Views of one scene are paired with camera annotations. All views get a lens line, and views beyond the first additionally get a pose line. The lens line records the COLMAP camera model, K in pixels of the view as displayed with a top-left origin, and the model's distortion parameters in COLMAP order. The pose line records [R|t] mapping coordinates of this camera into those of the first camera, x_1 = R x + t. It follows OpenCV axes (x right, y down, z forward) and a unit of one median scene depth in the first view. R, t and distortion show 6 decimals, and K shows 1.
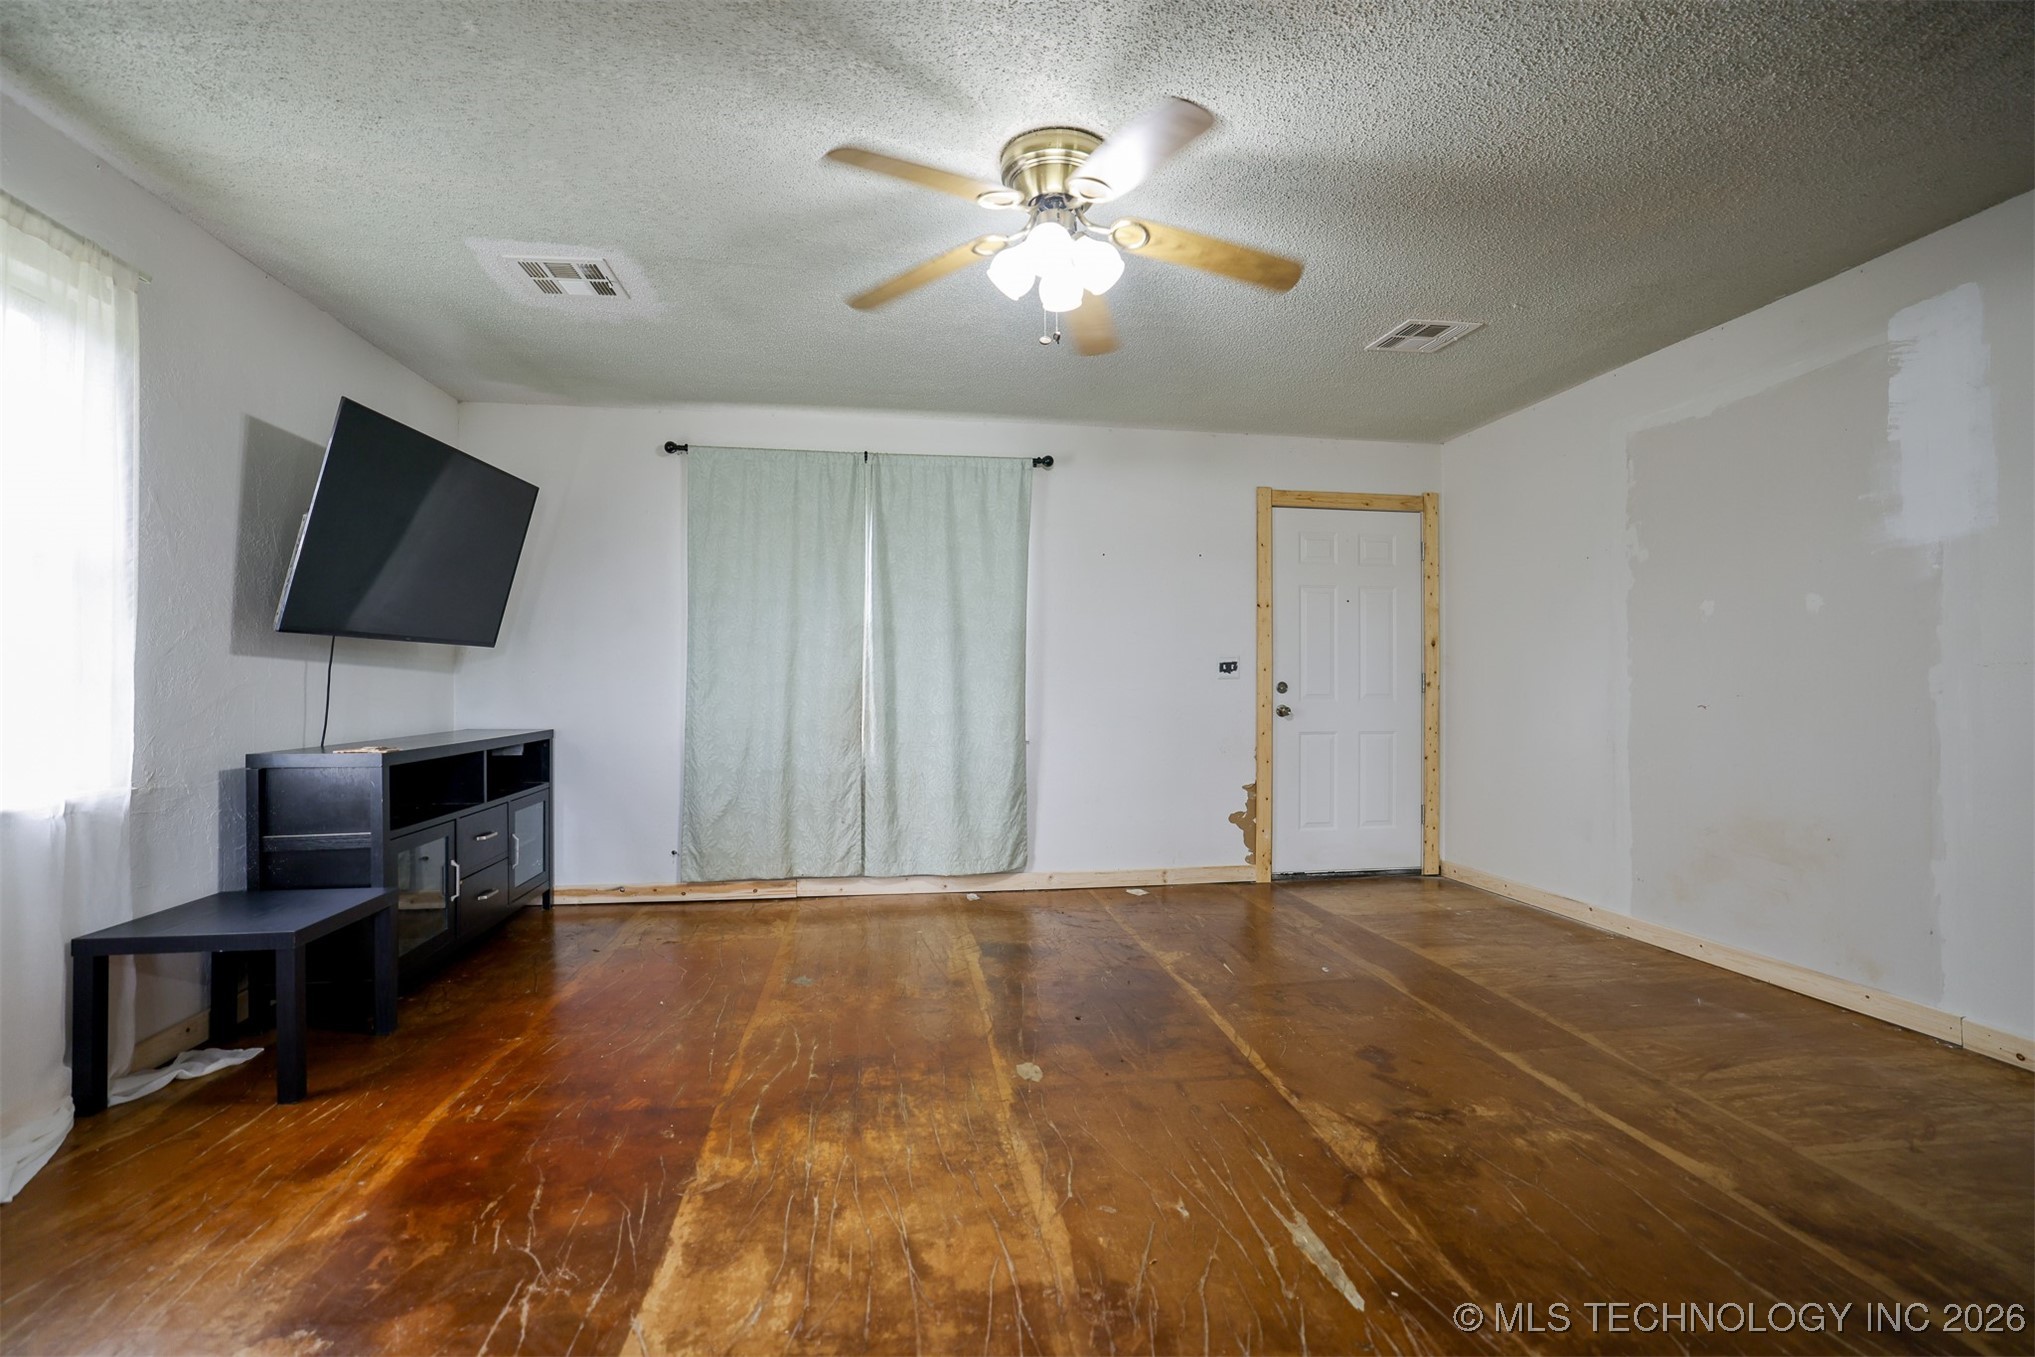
lens RADIAL K [[875.7, 0, 1009.7], [0, 875.7, 683.2], [0, 0, 1]] dist [-0.048161, 0.016694]
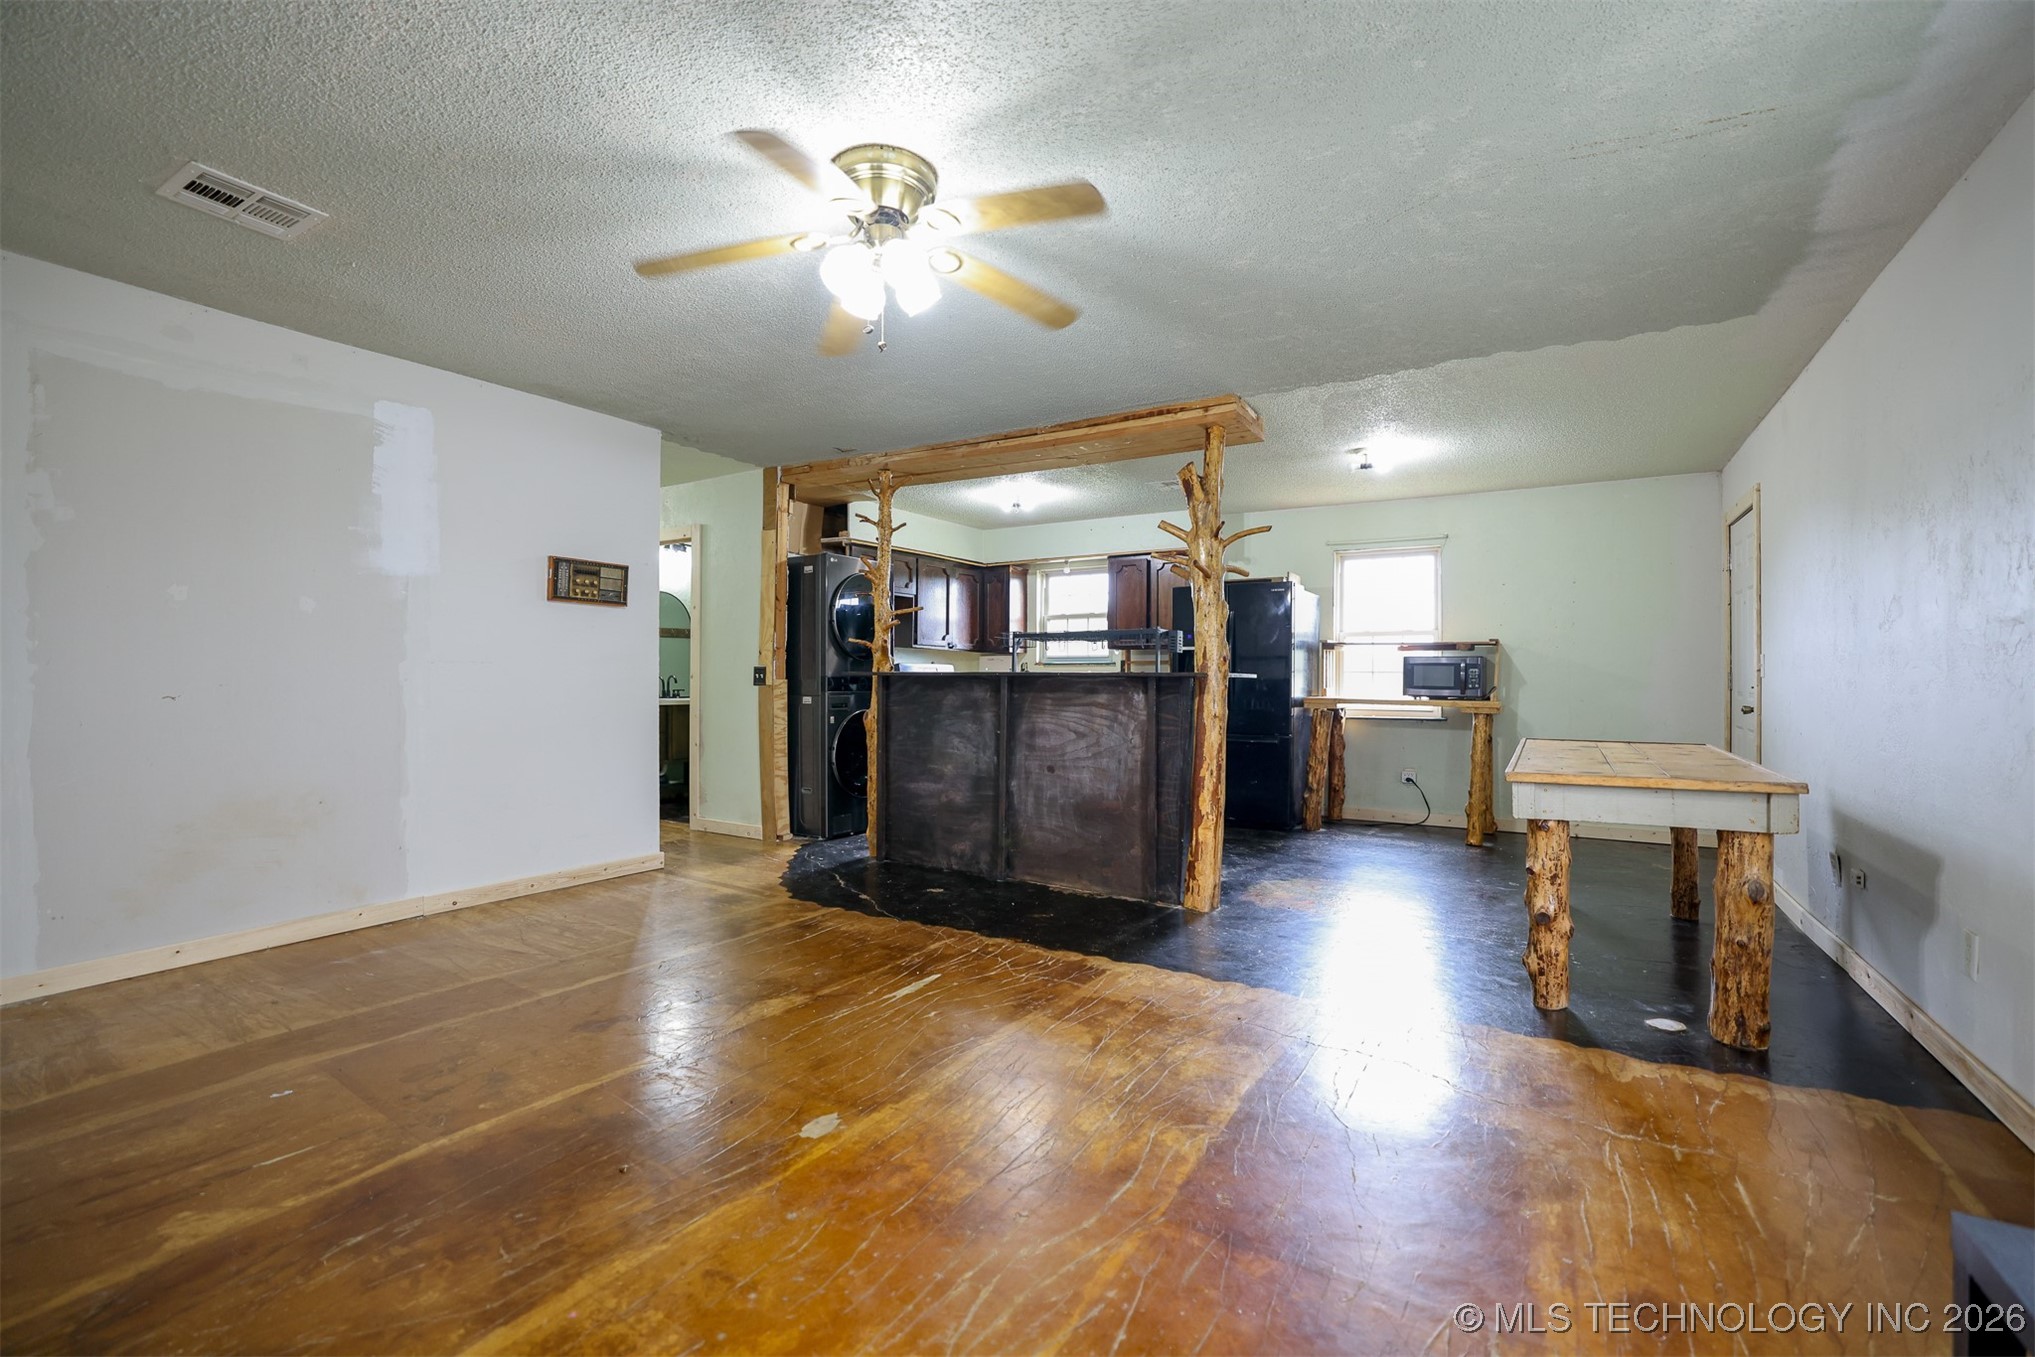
lens RADIAL K [[875.7, 0, 1007.2], [0, 875.7, 669.4], [0, 0, 1]] dist [-0.048161, 0.016694]
pose [[-0.756704, 0.002337, 0.653753, -0.448080], [-0.004978, 0.999944, -0.009337, 0.000521], [-0.653738, -0.010319, -0.756650, 1.011340]]
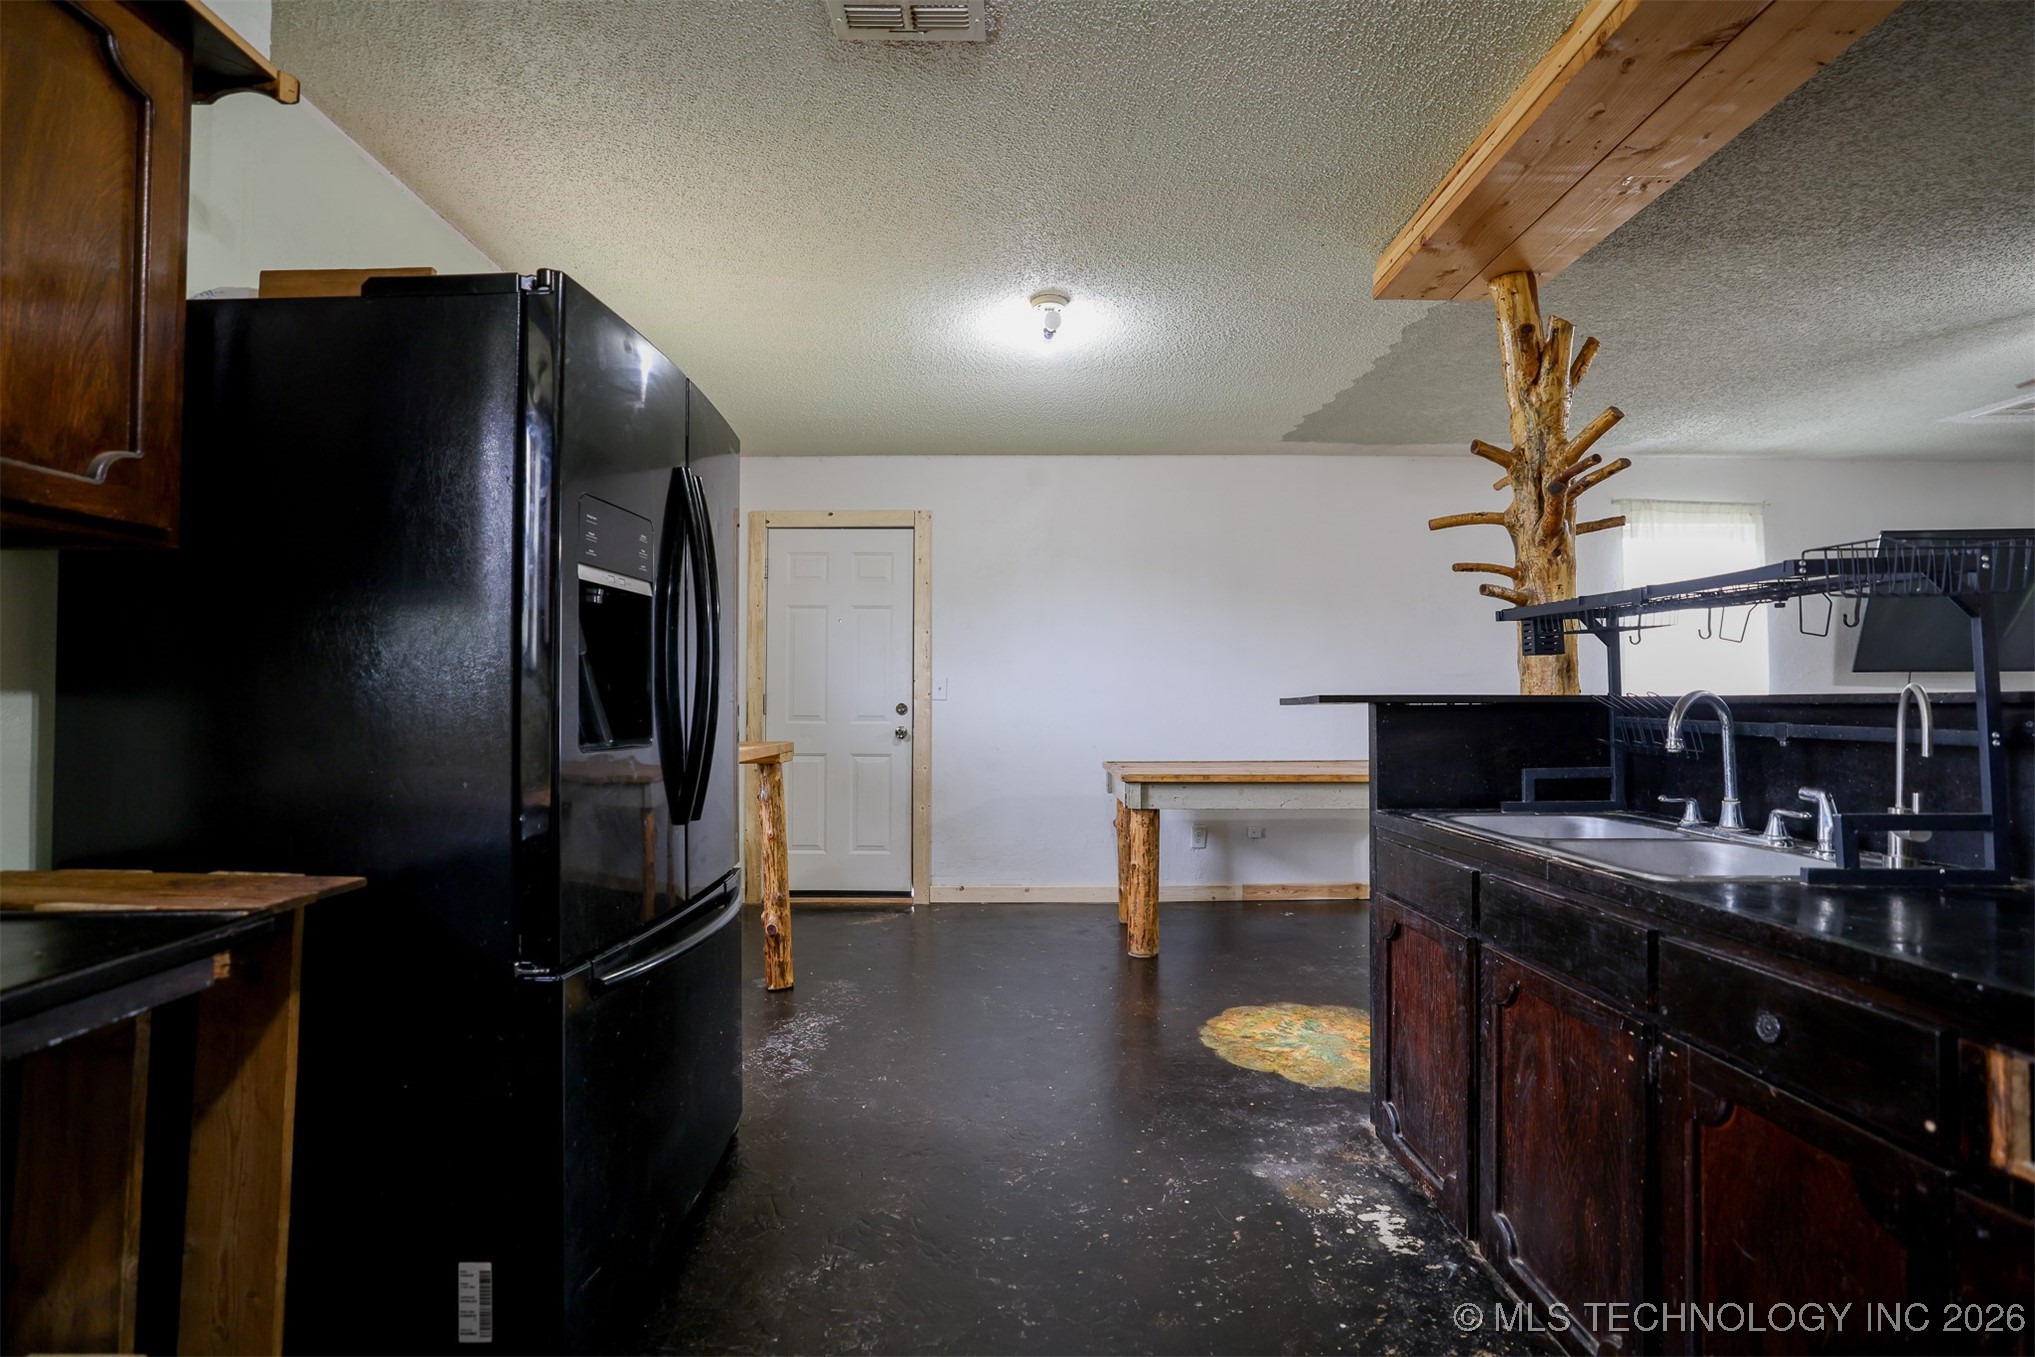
lens RADIAL K [[875.7, 0, 1003.1], [0, 875.7, 676.4], [0, 0, 1]] dist [-0.048161, 0.016694]
pose [[-0.145109, -0.026842, -0.989052, 0.812141], [0.002699, 0.999617, -0.027525, -0.005859], [0.989412, -0.006664, -0.144981, -0.345953]]
